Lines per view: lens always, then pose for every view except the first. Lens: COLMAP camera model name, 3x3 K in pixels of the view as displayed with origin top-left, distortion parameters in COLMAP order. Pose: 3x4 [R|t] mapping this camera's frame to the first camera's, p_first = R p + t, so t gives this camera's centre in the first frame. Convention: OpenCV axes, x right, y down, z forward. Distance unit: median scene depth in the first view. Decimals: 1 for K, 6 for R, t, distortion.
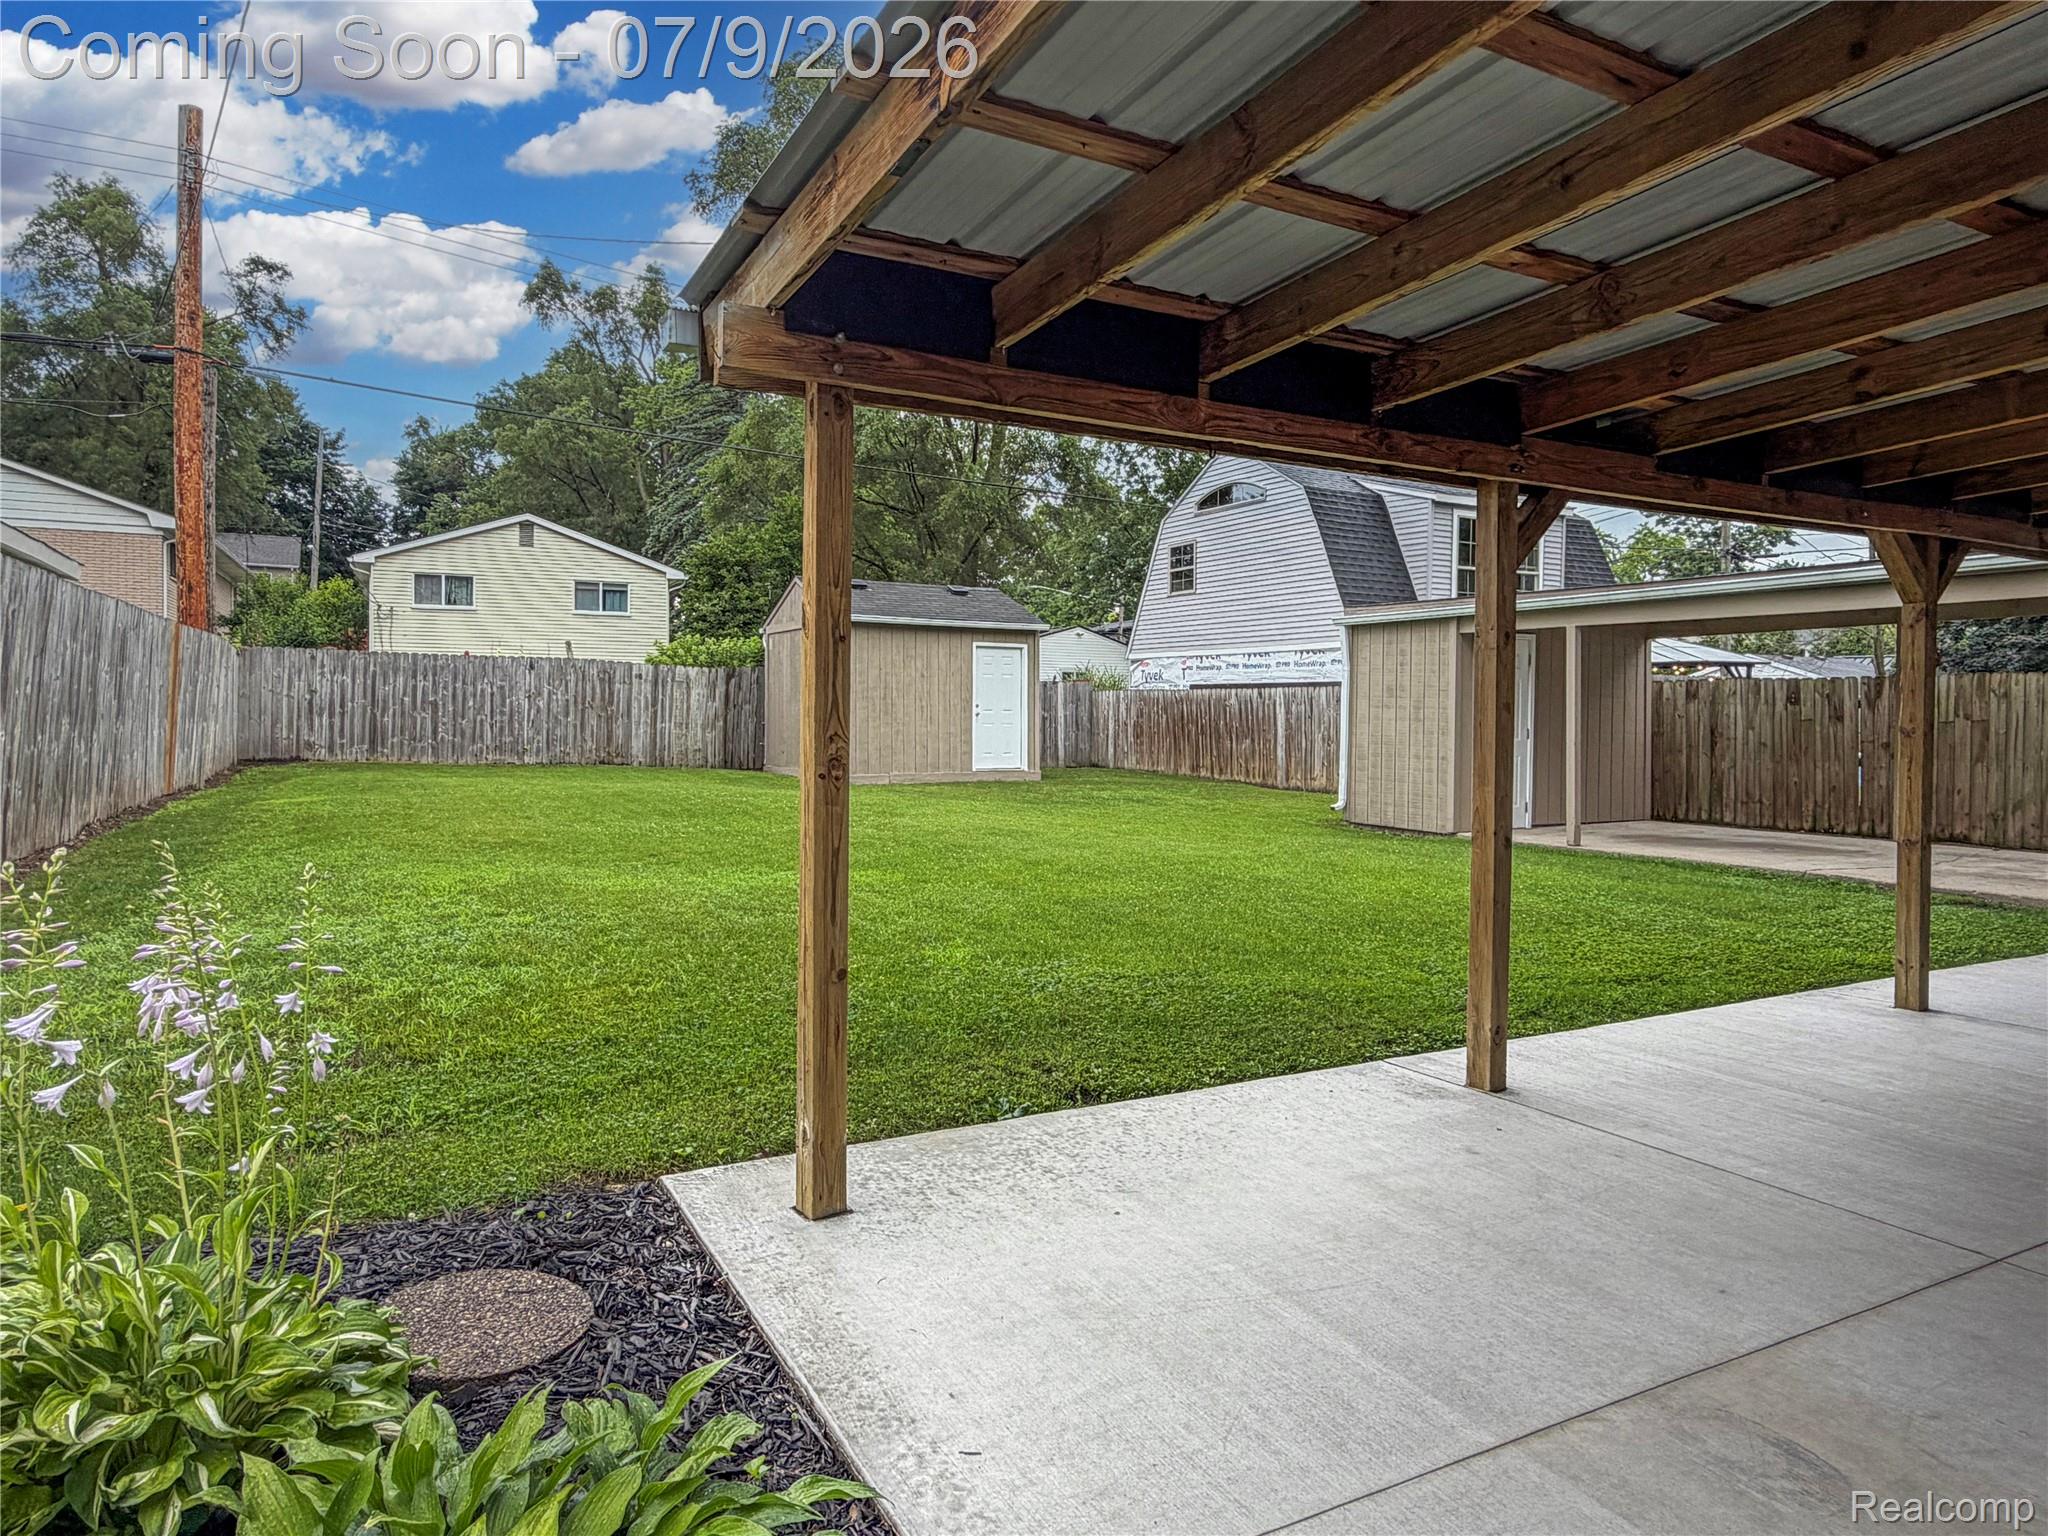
lens RADIAL K [[1272.8, 0, 1029.9], [0, 1272.8, 764.7], [0, 0, 1]] dist [-0.005827, -0.001027]
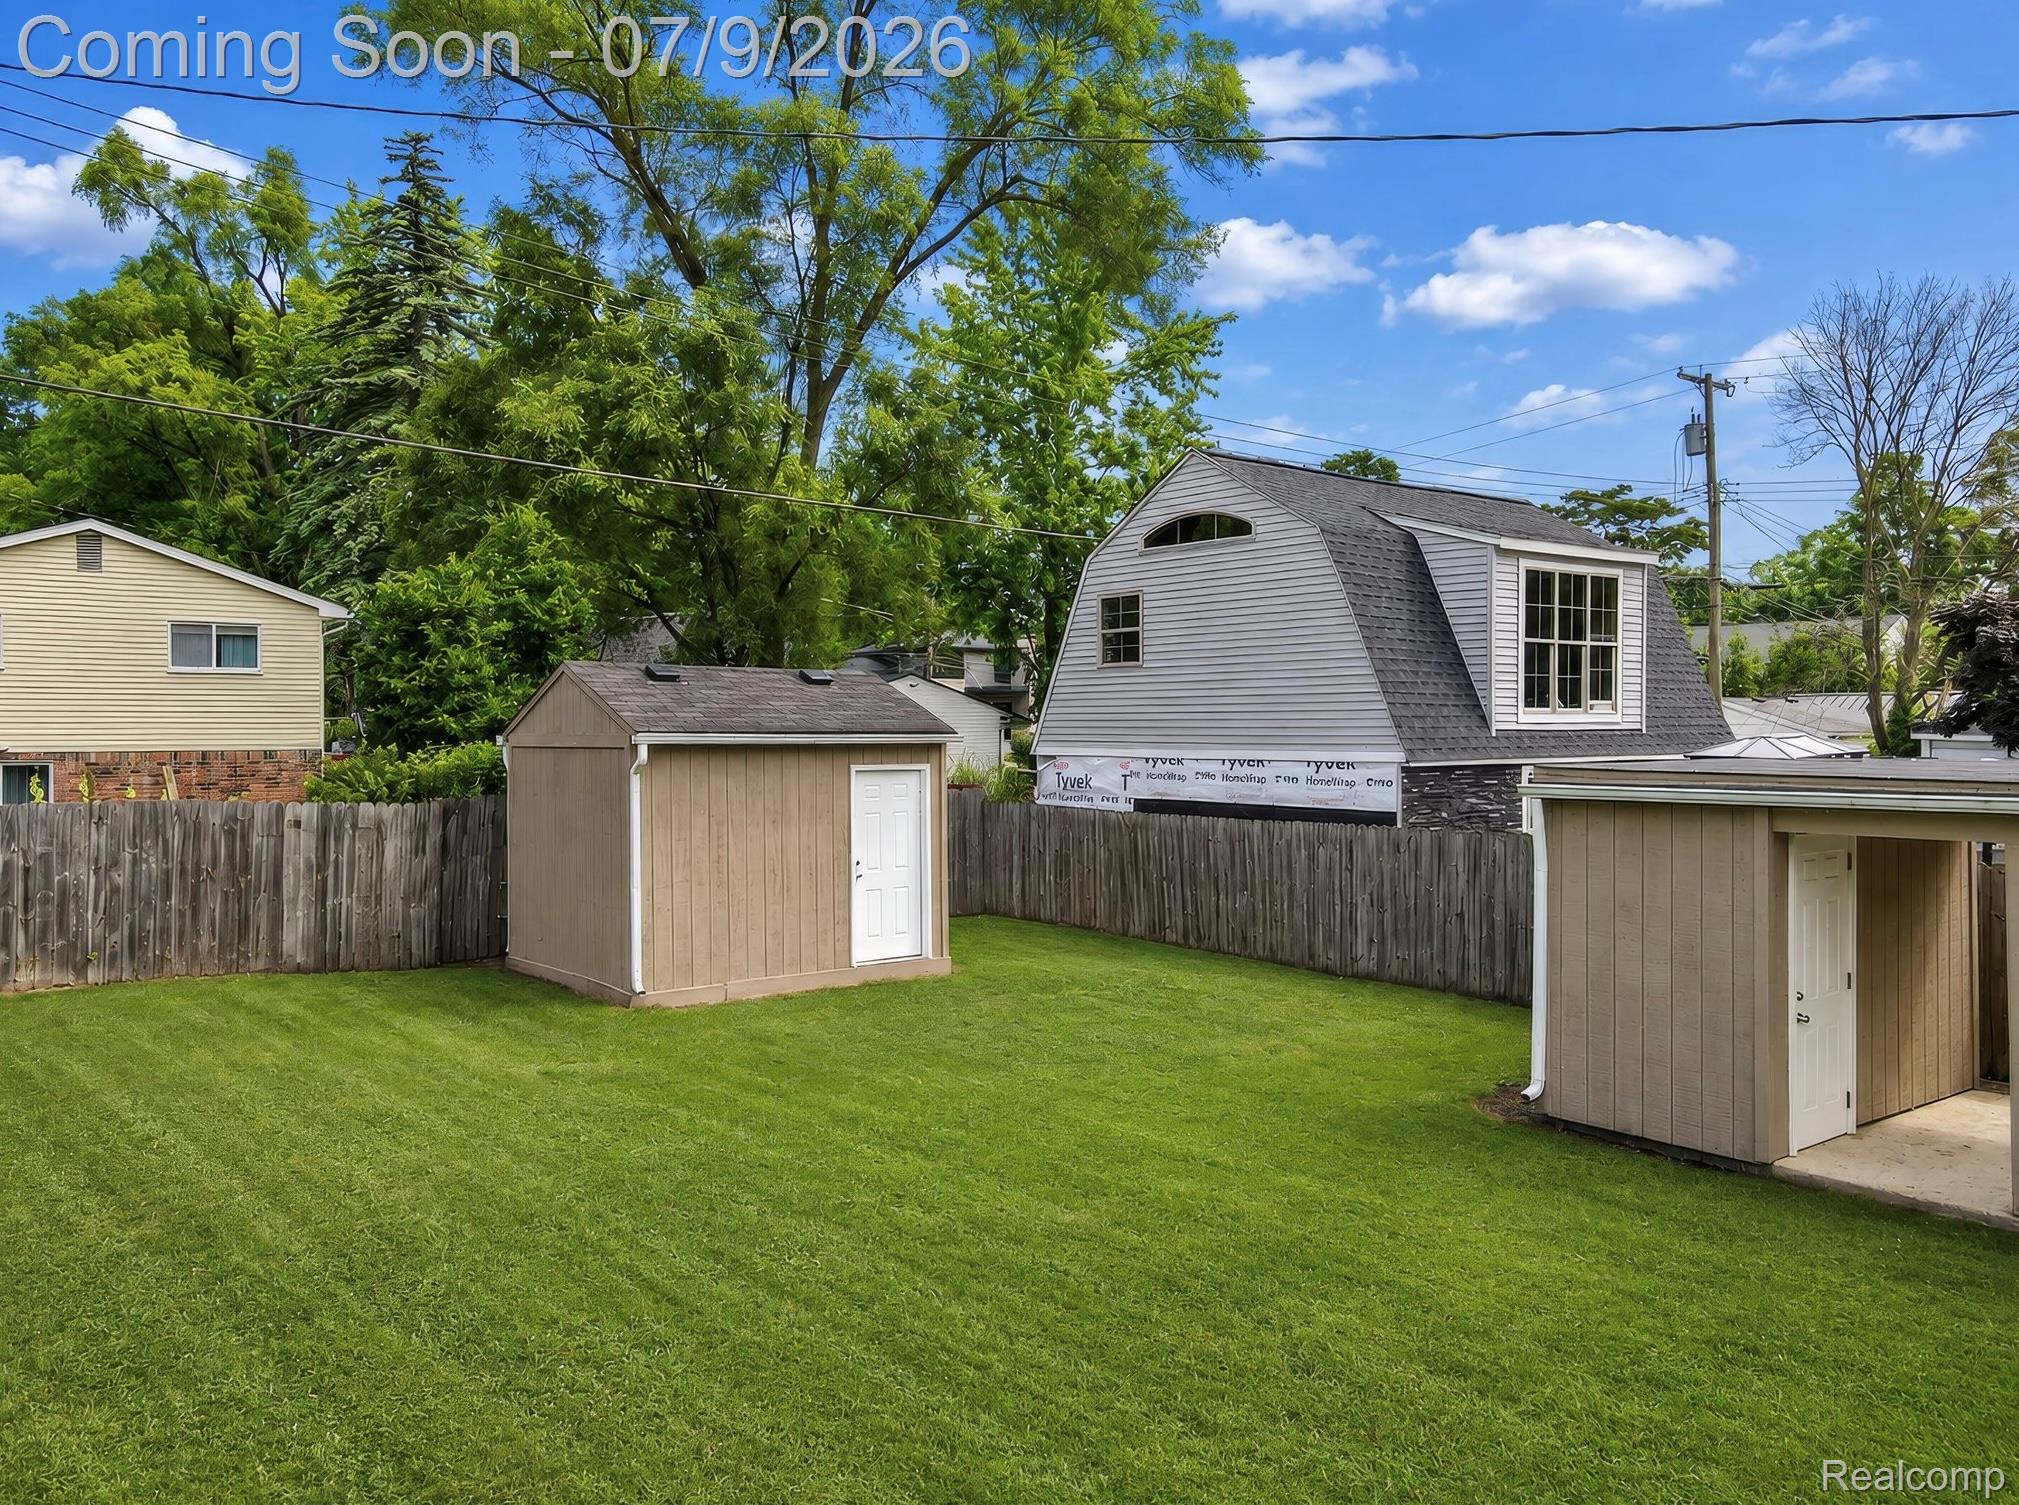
lens RADIAL K [[1528.2, 0, 1005.3], [0, 1528.2, 746.4], [0, 0, 1]] dist [0.001171, 0.037871]
pose [[0.986822, -0.007791, 0.161619, -0.078050], [0.011407, 0.999705, -0.021457, -0.074238], [-0.161404, 0.023018, 0.986620, 0.191803]]
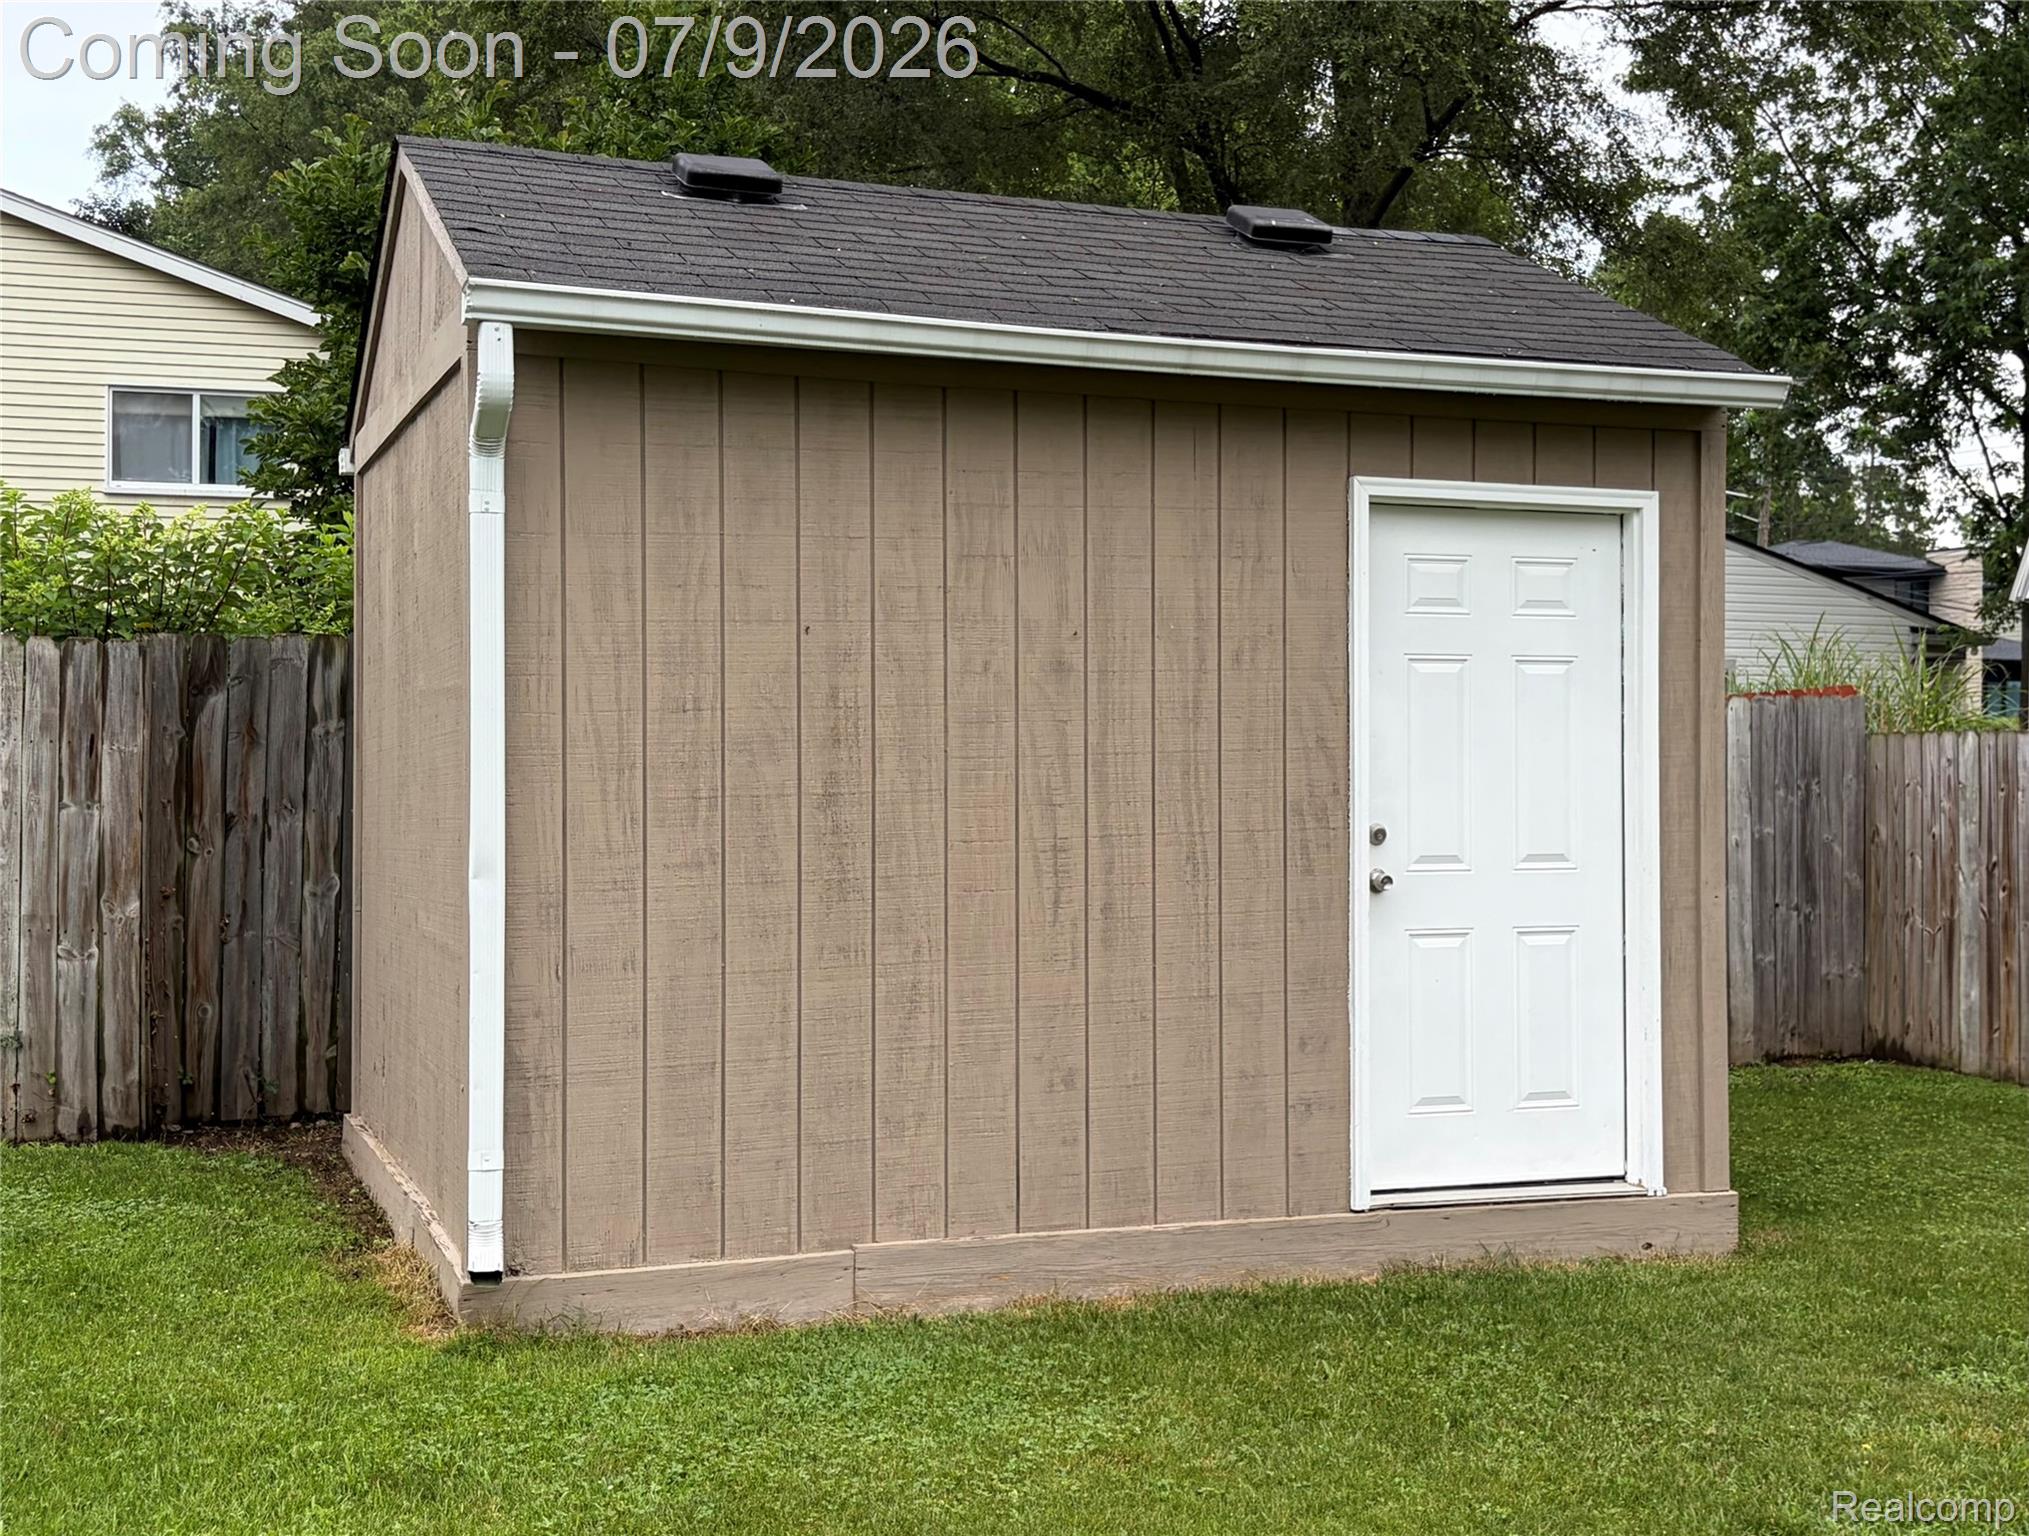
lens RADIAL K [[2395.9, 0, 1104.4], [0, 2395.9, 771.4], [0, 0, 1]] dist [0.127580, 0.008217]
pose [[0.987529, -0.001642, -0.157427, -0.022362], [-0.003855, 0.999394, -0.034609, -0.036683], [0.157388, 0.034784, 0.986924, 0.560458]]
